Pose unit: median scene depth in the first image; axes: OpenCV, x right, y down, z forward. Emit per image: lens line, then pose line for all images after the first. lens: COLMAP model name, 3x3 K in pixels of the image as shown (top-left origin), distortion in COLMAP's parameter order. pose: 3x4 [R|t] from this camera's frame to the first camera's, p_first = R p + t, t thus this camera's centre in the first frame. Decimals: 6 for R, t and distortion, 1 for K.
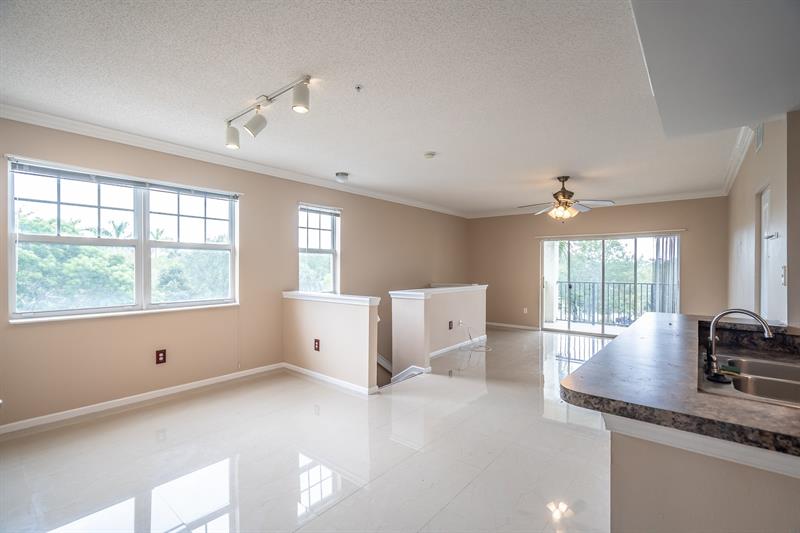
lens RADIAL K [[366.2, 0, 397.6], [0, 366.2, 264.6], [0, 0, 1]] dist [-0.001421, 0.000549]
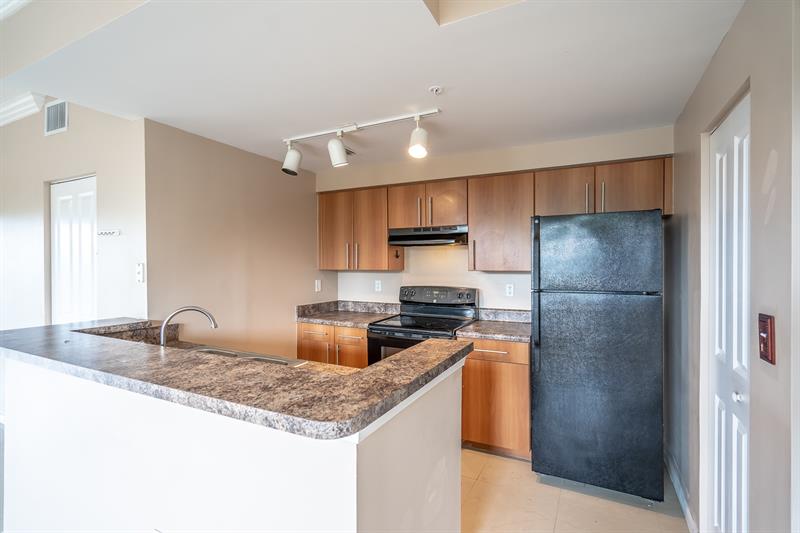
lens RADIAL K [[366.2, 0, 417.4], [0, 366.2, 263.3], [0, 0, 1]] dist [-0.001421, 0.000549]
pose [[-0.256234, -0.003410, 0.966609, -0.066312], [-0.005487, 0.999983, 0.002073, -0.000859], [-0.966599, -0.004773, -0.256249, 0.210457]]
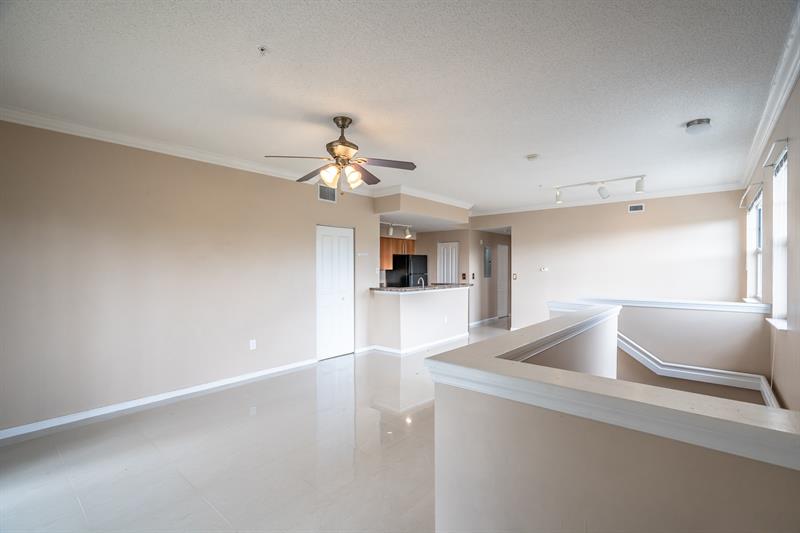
lens RADIAL K [[366.2, 0, 399.7], [0, 366.2, 269.6], [0, 0, 1]] dist [-0.001421, 0.000549]
pose [[-0.999976, -0.002447, 0.006438, 0.362867], [-0.002460, 0.999995, -0.001982, 0.013704], [-0.006433, -0.001997, -0.999977, 1.636190]]
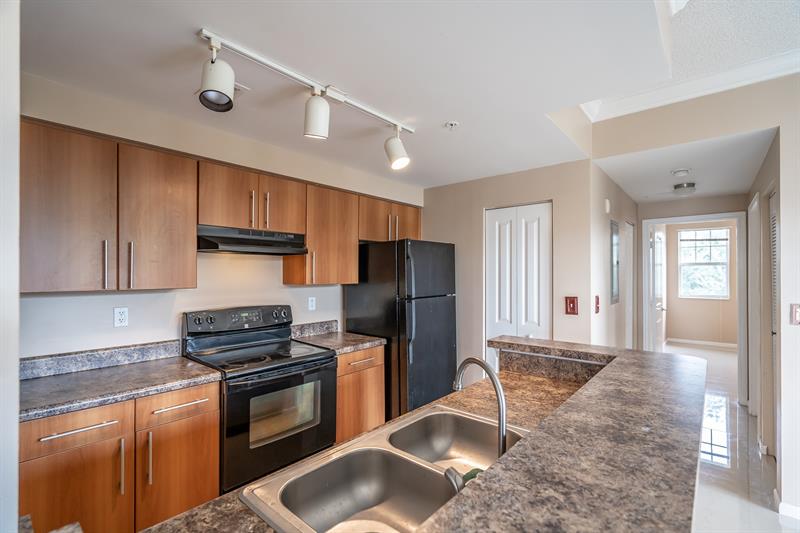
lens RADIAL K [[366.2, 0, 399.9], [0, 366.2, 271.3], [0, 0, 1]] dist [-0.001421, 0.000549]
pose [[-0.999950, -0.005273, 0.008442, 0.333616], [-0.005373, 0.999915, -0.011856, -0.002477], [-0.008379, -0.011901, -0.999894, 0.508217]]
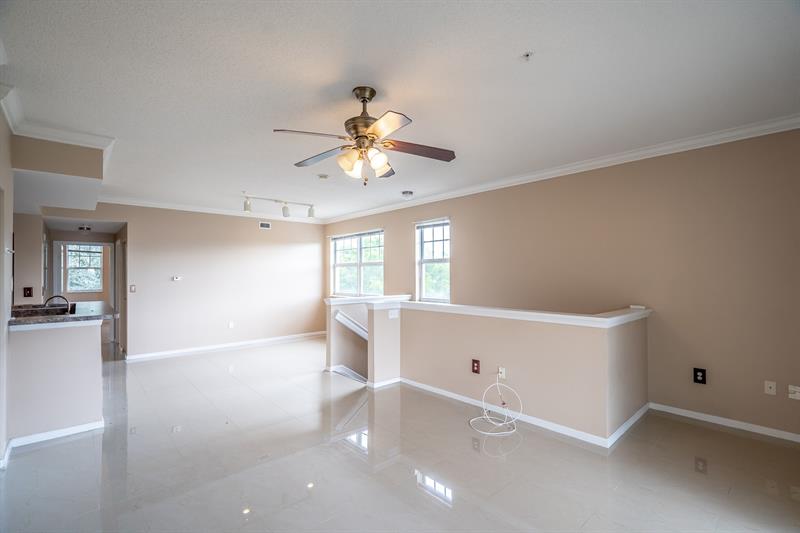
lens RADIAL K [[366.2, 0, 400.8], [0, 366.2, 268.6], [0, 0, 1]] dist [-0.001421, 0.000549]
pose [[-0.143729, -0.018673, -0.989441, 0.940679], [0.009326, 0.999752, -0.020222, 0.006804], [0.989573, -0.012134, -0.143519, 1.126880]]
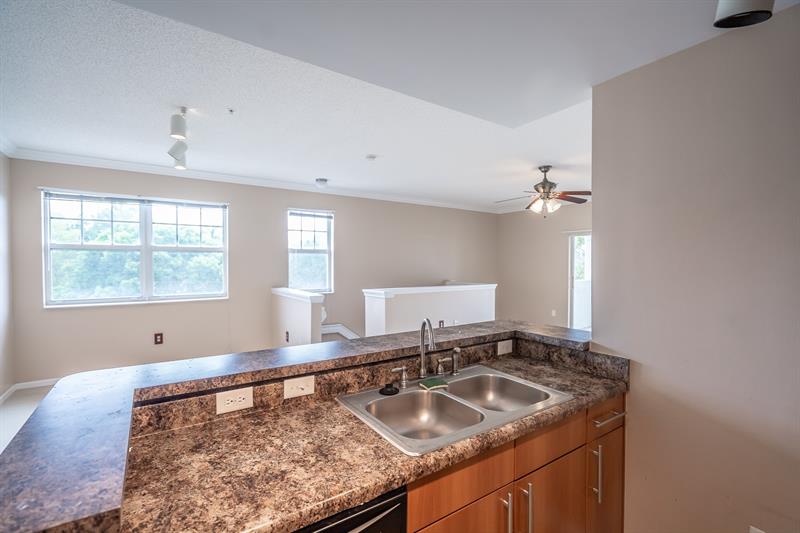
lens RADIAL K [[366.2, 0, 394.0], [0, 366.2, 265.5], [0, 0, 1]] dist [-0.001421, 0.000549]
pose [[0.958762, 0.000208, -0.284209, 0.354244], [0.003665, 0.999908, 0.013097, -0.008673], [0.284185, -0.013598, 0.958673, 0.025207]]
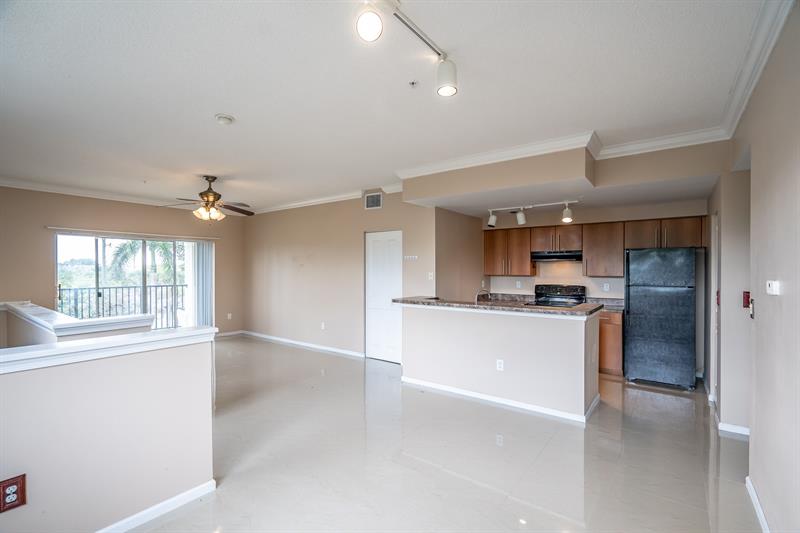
lens RADIAL K [[366.2, 0, 397.5], [0, 366.2, 267.8], [0, 0, 1]] dist [-0.001421, 0.000549]
pose [[-0.058082, -0.000863, 0.998311, -0.533796], [-0.009254, 0.999957, 0.000326, -0.006853], [-0.998269, -0.009219, -0.058088, 0.570041]]
